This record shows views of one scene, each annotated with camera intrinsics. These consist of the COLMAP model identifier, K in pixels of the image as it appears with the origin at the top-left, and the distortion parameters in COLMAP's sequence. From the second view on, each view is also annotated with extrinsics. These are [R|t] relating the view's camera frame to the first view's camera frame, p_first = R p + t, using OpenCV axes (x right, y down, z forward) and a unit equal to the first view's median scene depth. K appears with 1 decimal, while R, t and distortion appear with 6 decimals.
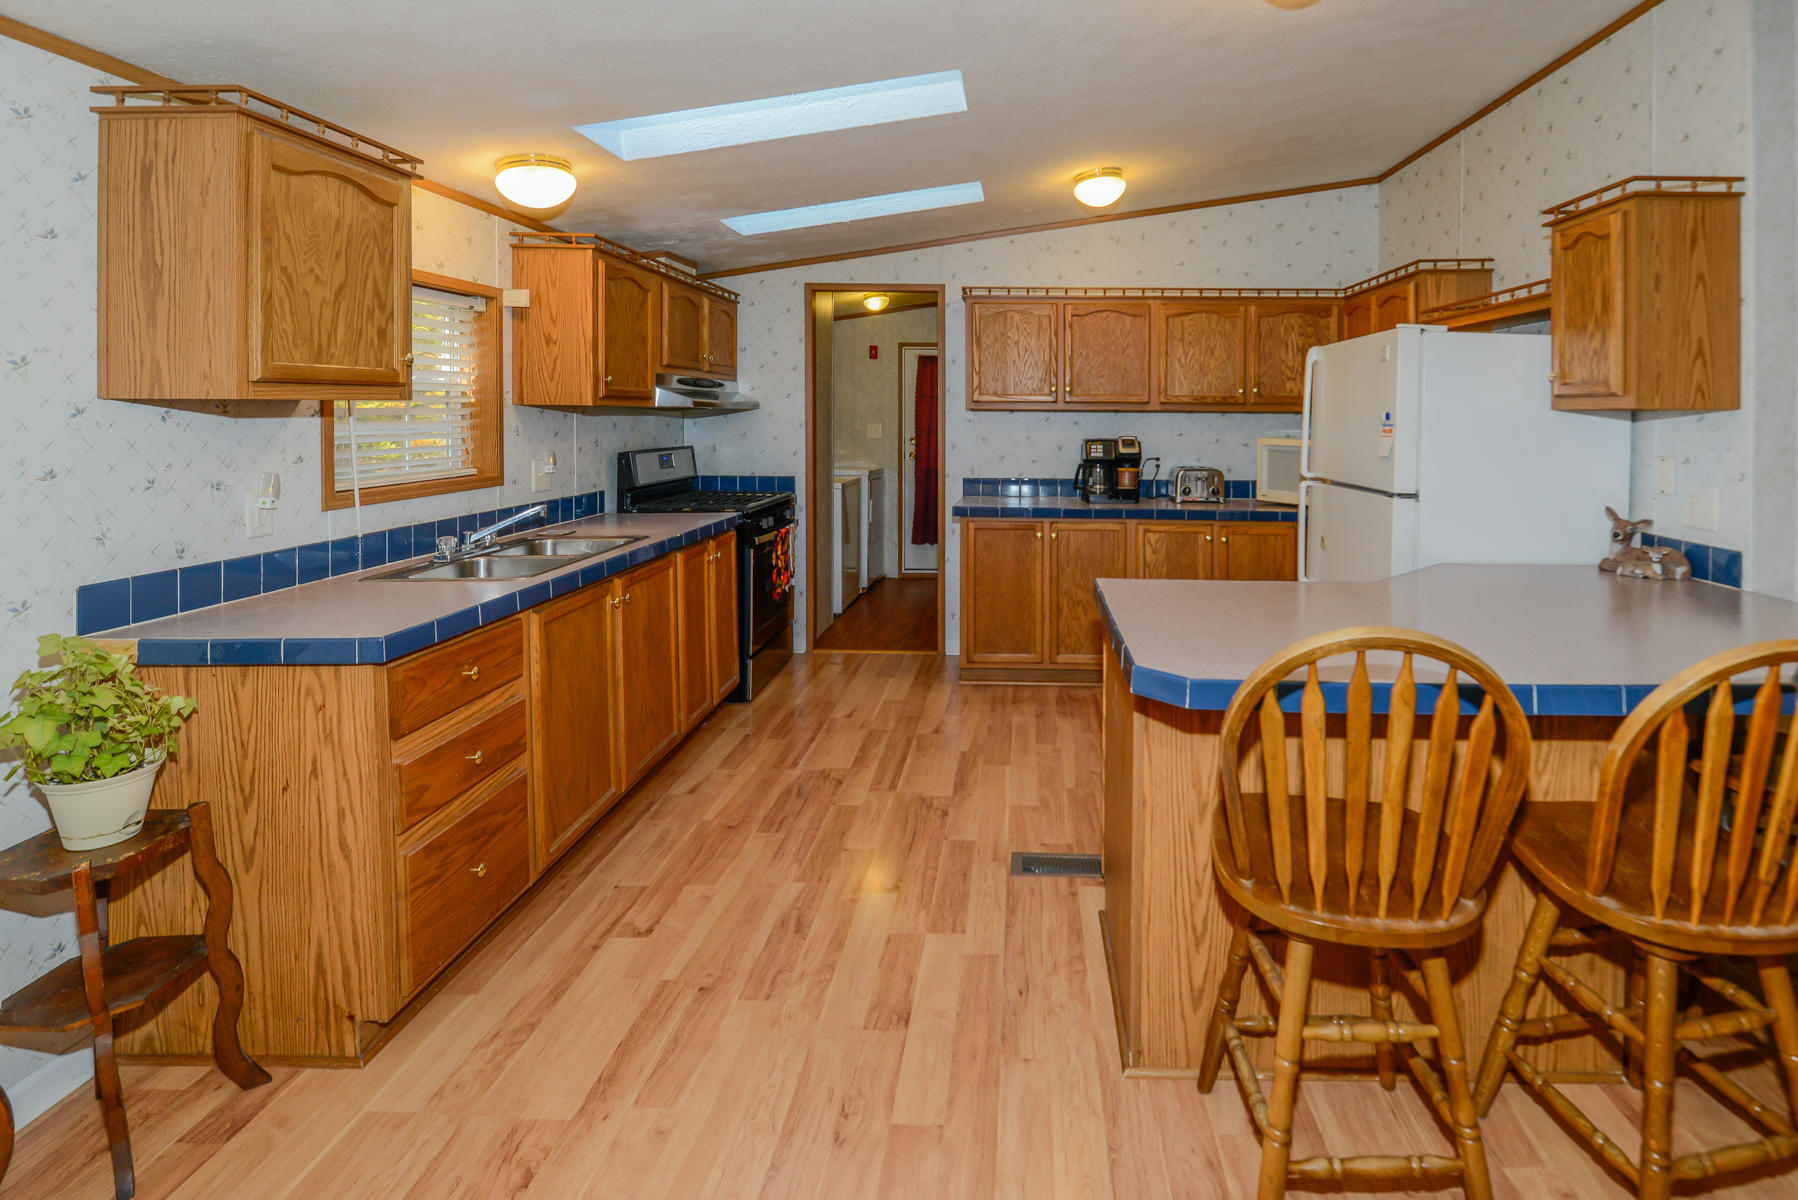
lens RADIAL K [[874.4, 0, 1018.9], [0, 874.4, 430.9], [0, 0, 1]] dist [-0.000211, -0.006446]
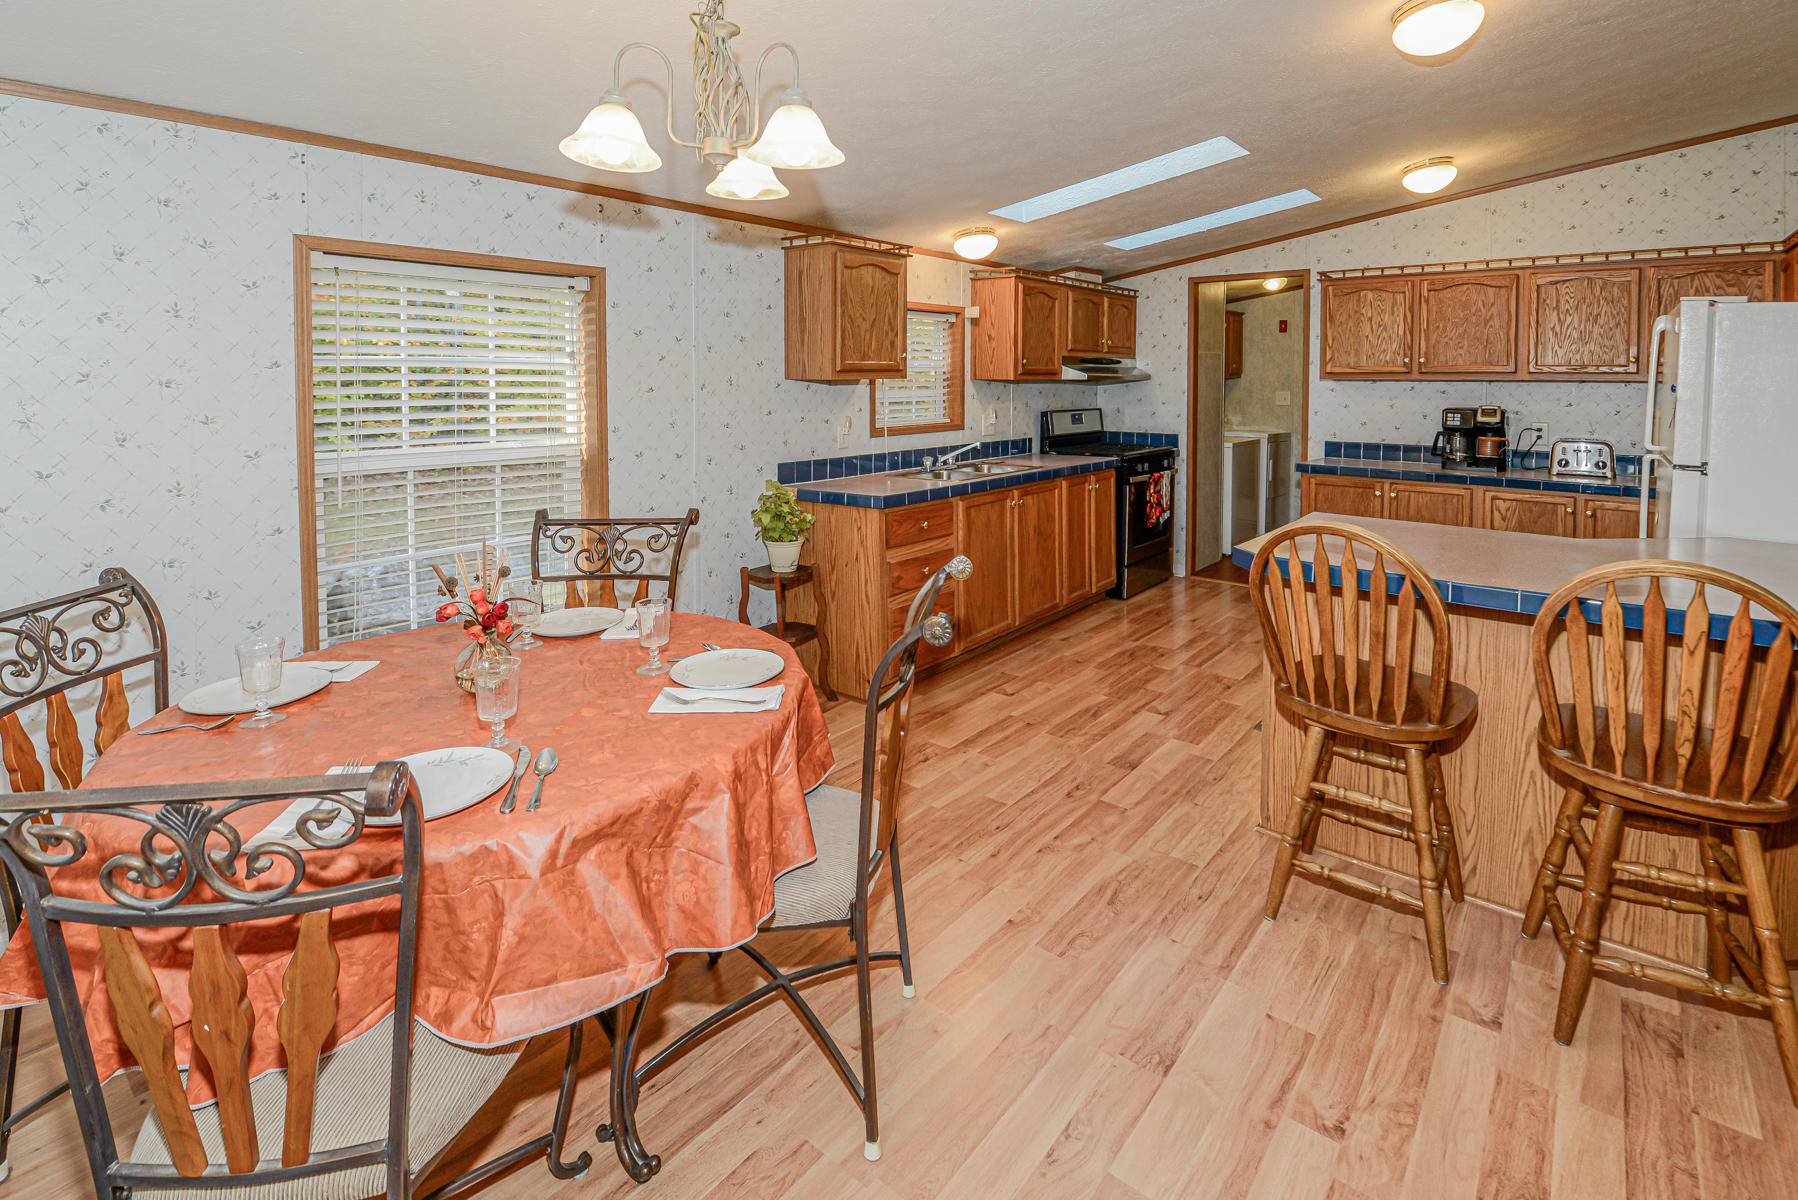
lens RADIAL K [[842.3, 0, 902.7], [0, 842.3, 413.7], [0, 0, 1]] dist [0.001290, -0.000132]
pose [[0.774812, 0.021045, -0.631841, 0.278728], [-0.008957, 0.999711, 0.022314, -0.000701], [0.632128, -0.011630, 0.774777, -0.251057]]
